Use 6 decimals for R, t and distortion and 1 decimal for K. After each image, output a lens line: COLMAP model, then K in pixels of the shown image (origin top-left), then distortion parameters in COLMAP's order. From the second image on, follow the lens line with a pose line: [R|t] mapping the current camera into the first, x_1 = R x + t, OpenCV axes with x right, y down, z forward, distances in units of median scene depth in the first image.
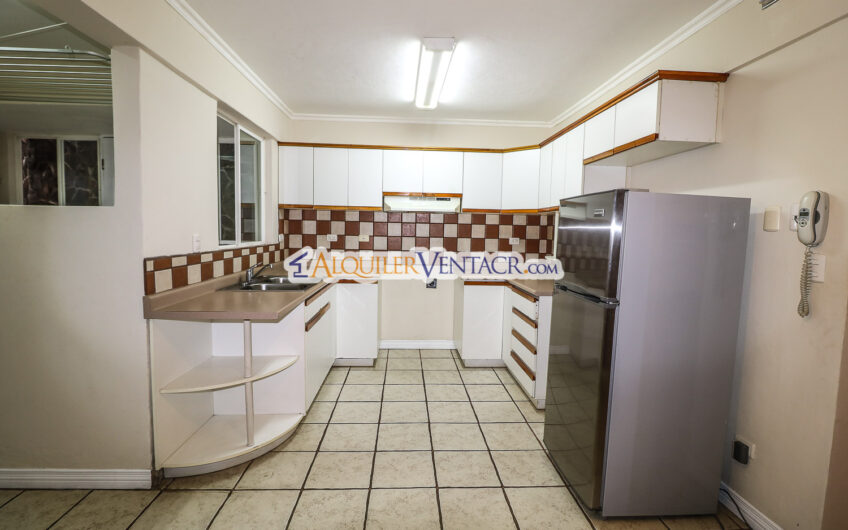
lens RADIAL K [[392.2, 0, 426.9], [0, 392.2, 261.7], [0, 0, 1]] dist [-0.010866, -0.006859]
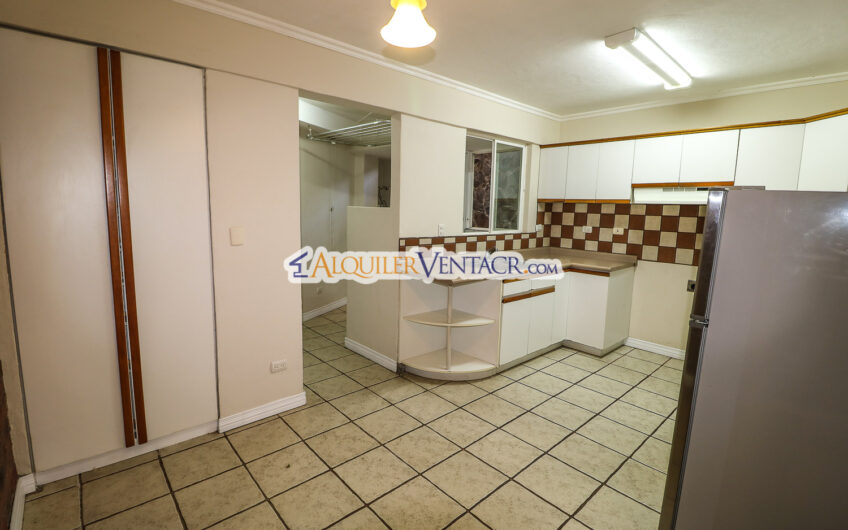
lens RADIAL K [[392.2, 0, 428.8], [0, 392.2, 261.9], [0, 0, 1]] dist [-0.010866, -0.006859]
pose [[0.632737, 0.100989, -0.767754, 0.371707], [-0.078947, 0.994706, 0.065778, -0.011641], [0.770332, 0.018991, 0.637360, 0.003726]]
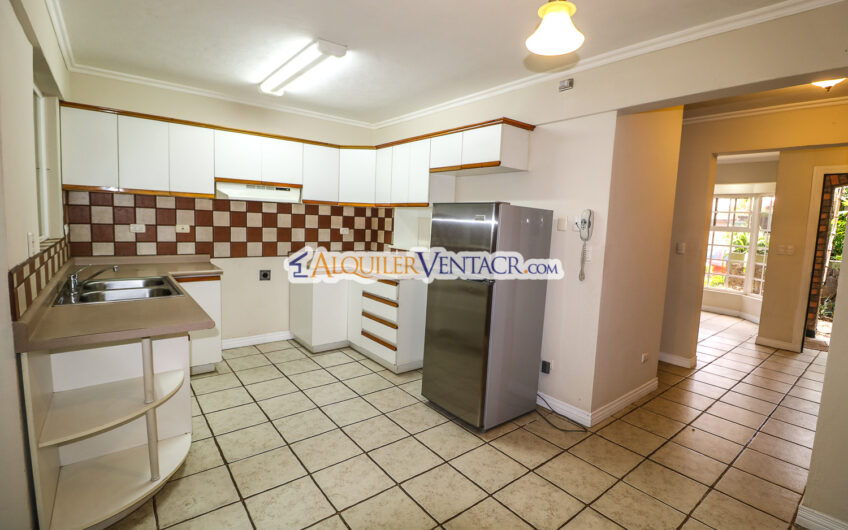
lens RADIAL K [[392.2, 0, 428.2], [0, 392.2, 264.9], [0, 0, 1]] dist [-0.010866, -0.006859]
pose [[0.811321, -0.054751, 0.582031, -0.277072], [0.023517, 0.997855, 0.061086, -0.024464], [-0.584127, -0.035873, 0.810869, -0.014757]]
